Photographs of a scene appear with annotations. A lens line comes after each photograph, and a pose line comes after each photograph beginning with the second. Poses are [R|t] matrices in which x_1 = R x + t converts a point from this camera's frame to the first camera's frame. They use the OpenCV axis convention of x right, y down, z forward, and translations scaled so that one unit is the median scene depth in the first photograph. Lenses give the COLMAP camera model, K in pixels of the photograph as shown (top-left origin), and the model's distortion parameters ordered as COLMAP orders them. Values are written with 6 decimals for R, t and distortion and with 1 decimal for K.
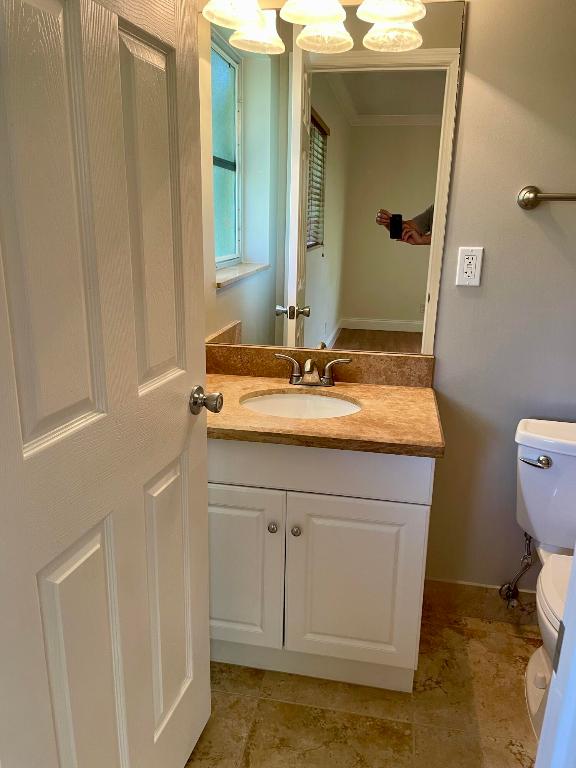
lens RADIAL K [[588.9, 0, 287.9], [0, 588.9, 394.9], [0, 0, 1]] dist [0.044486, -0.000078]
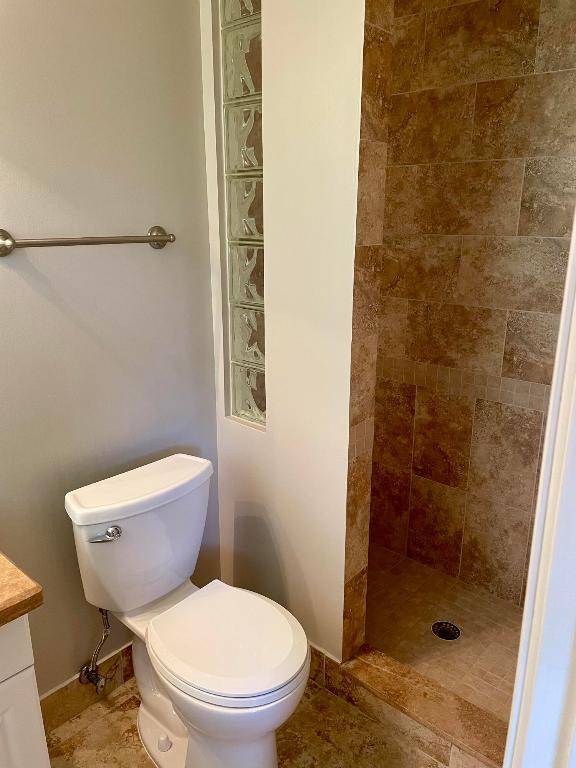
lens RADIAL K [[580.9, 0, 290.2], [0, 580.9, 381.3], [0, 0, 1]] dist [0.088792, -0.117653]
pose [[0.514304, -0.257731, 0.817964, -0.096434], [0.254930, 0.956606, 0.141125, -0.155476], [-0.818842, 0.135943, 0.557690, 0.234302]]
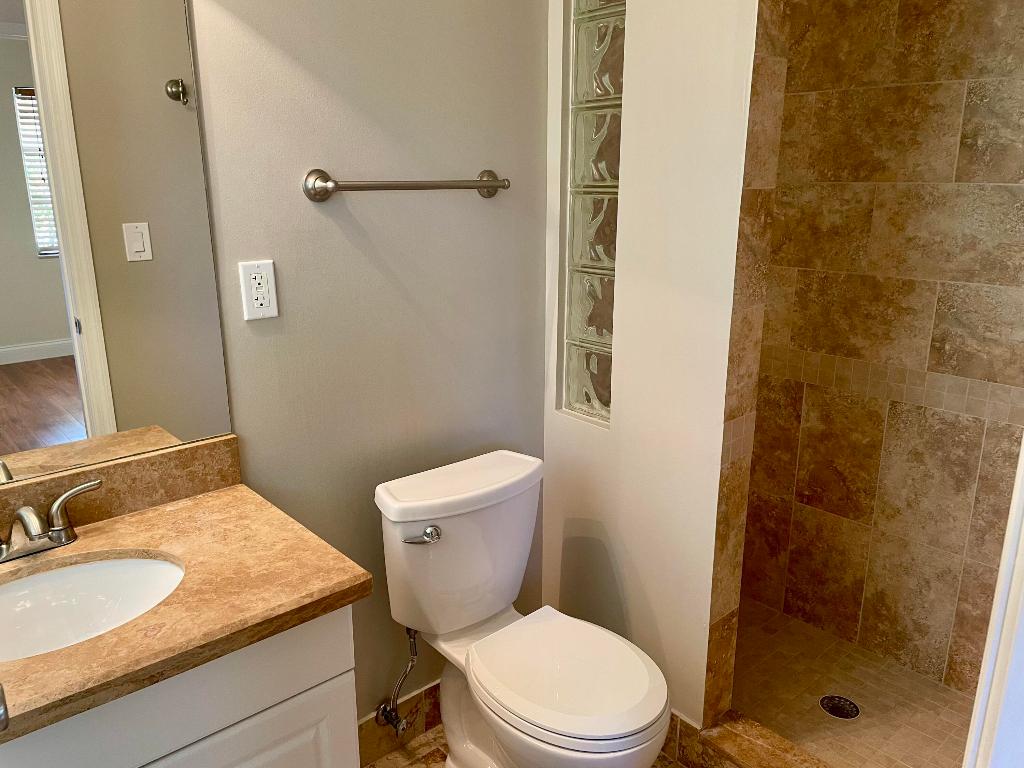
lens RADIAL K [[774.5, 0, 505.2], [0, 774.5, 384.6], [0, 0, 1]] dist [0.088792, -0.117653]
pose [[0.620233, -0.226664, 0.750956, -0.197018], [0.239982, 0.966269, 0.093446, -0.131489], [-0.746806, 0.122258, 0.653707, 0.247046]]
